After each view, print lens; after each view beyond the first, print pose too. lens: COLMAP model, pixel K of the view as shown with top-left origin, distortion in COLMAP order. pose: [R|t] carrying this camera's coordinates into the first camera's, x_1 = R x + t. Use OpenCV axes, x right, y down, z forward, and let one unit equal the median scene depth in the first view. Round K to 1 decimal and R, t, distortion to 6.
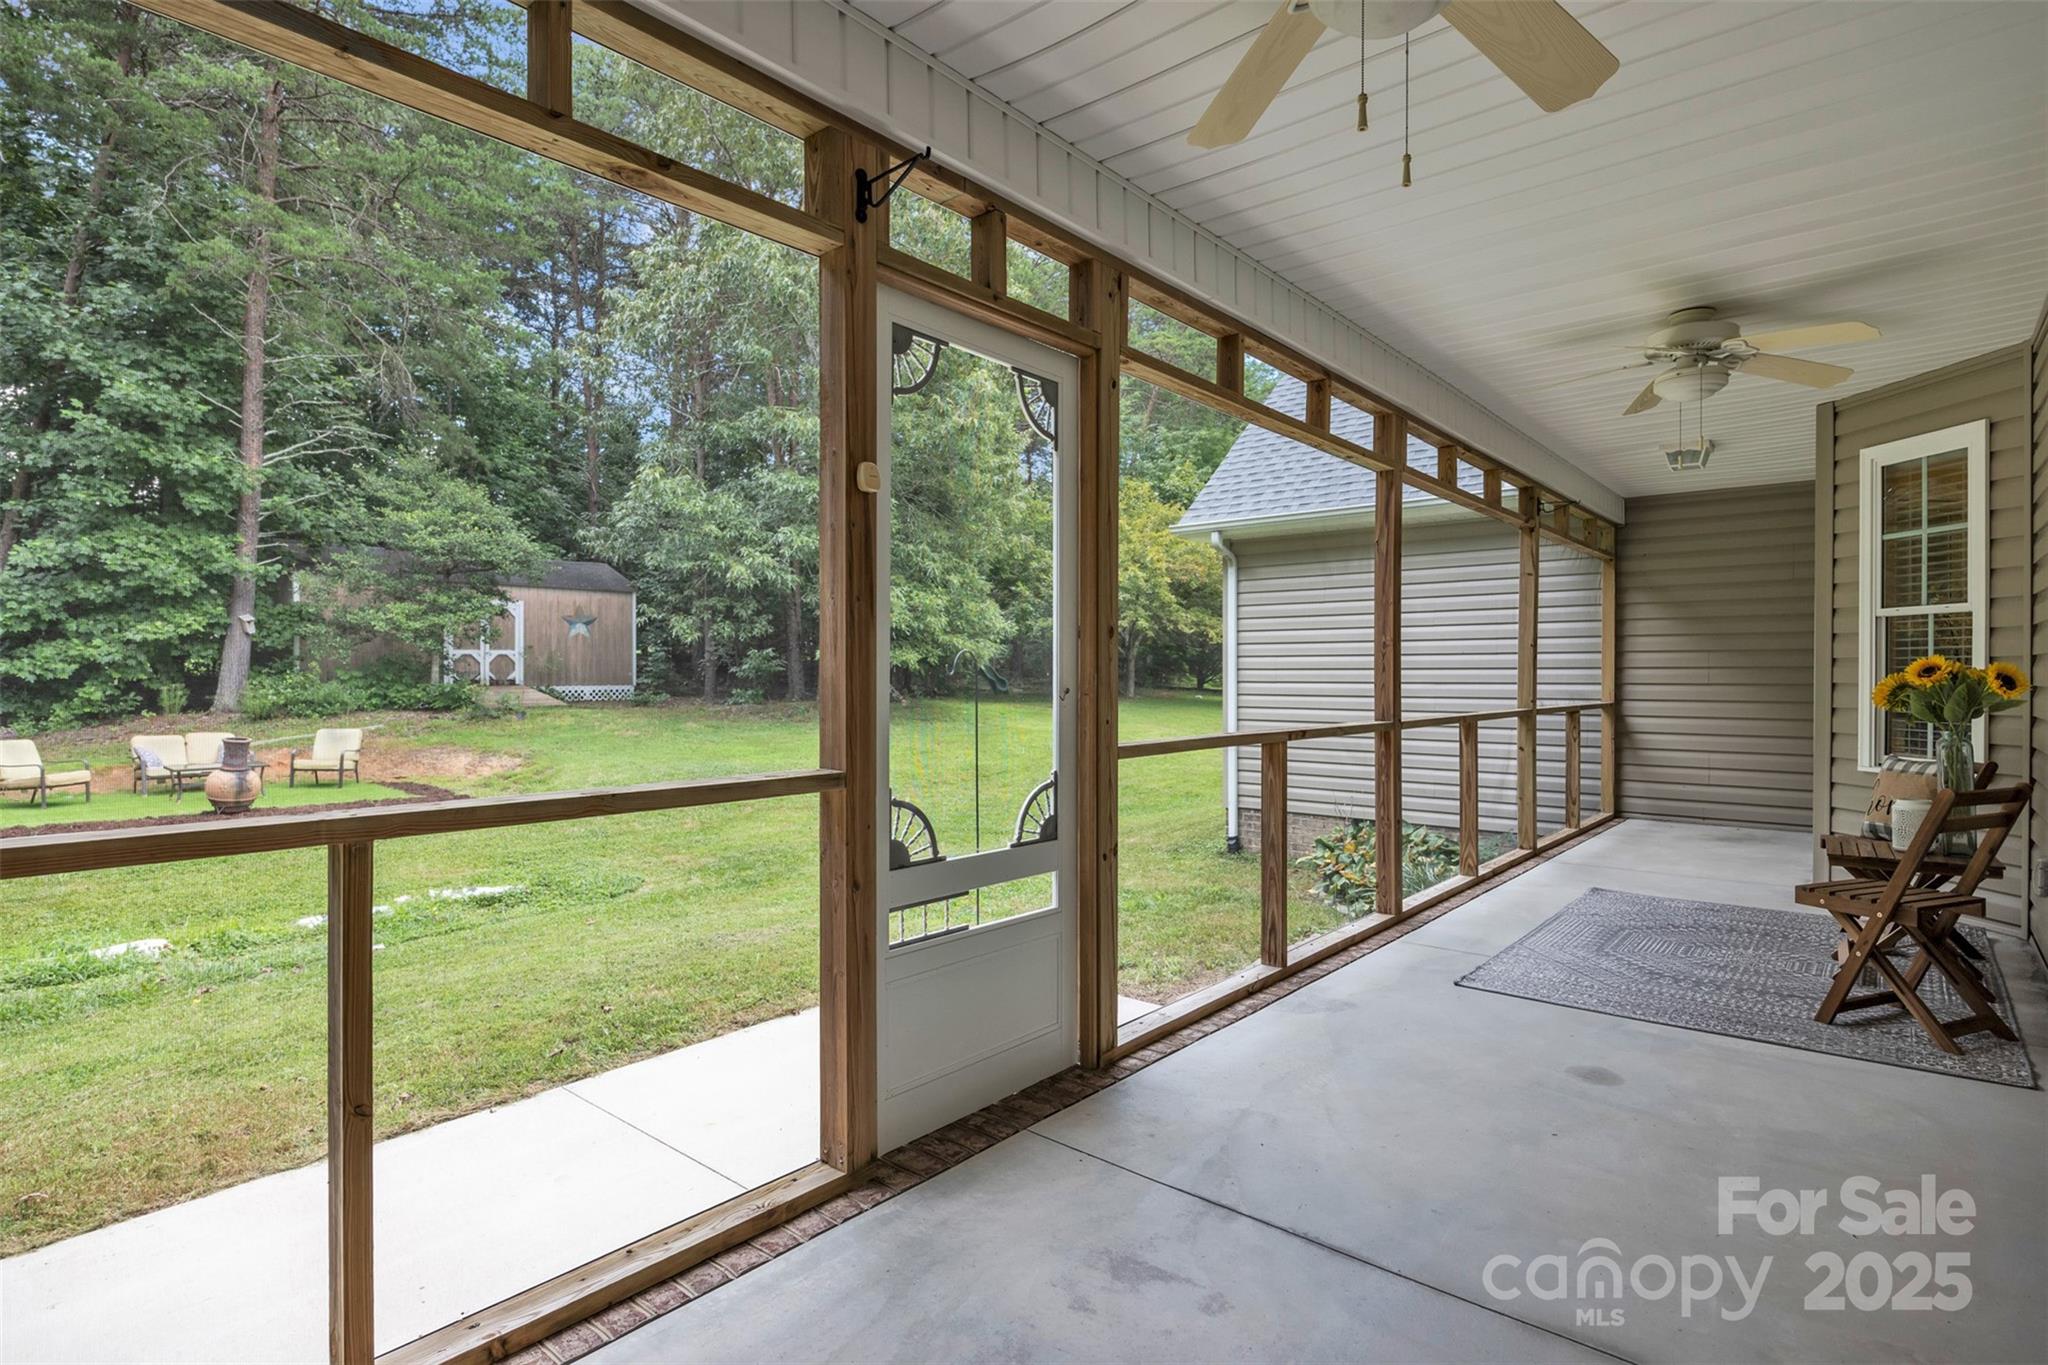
lens RADIAL K [[1032.2, 0, 1038.0], [0, 1032.2, 677.5], [0, 0, 1]] dist [-0.000496, 0.000243]
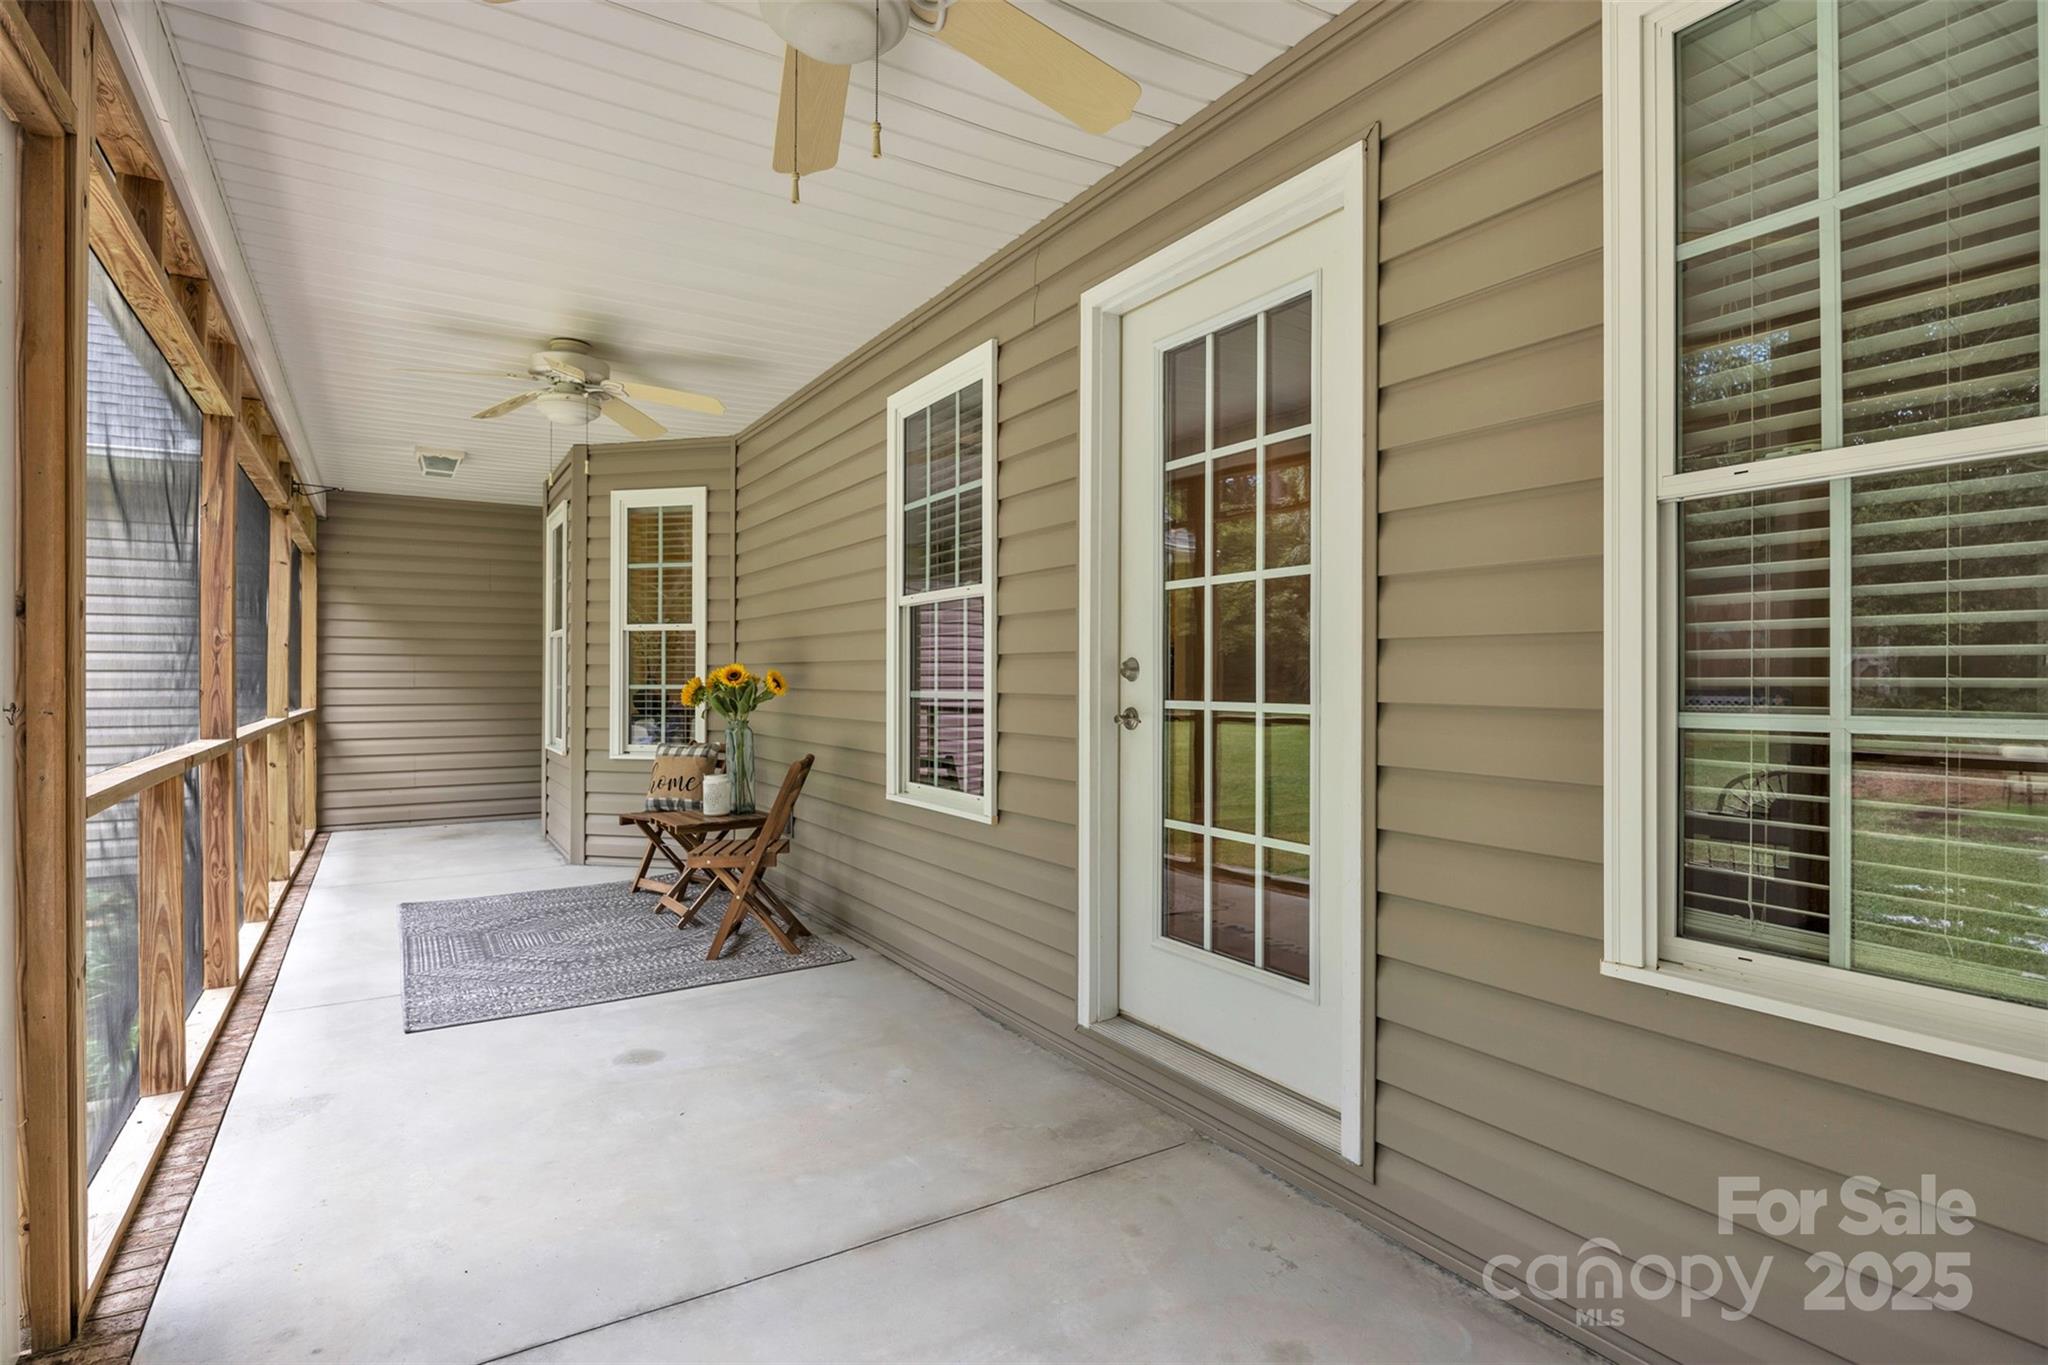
lens RADIAL K [[1032.2, 0, 1038.0], [0, 1032.2, 677.5], [0, 0, 1]] dist [-0.000496, 0.000243]
pose [[0.300660, 0.001129, 0.953731, -0.257045], [0.002864, 0.999994, -0.002087, 0.000005], [-0.953727, 0.003359, 0.300655, 0.216605]]
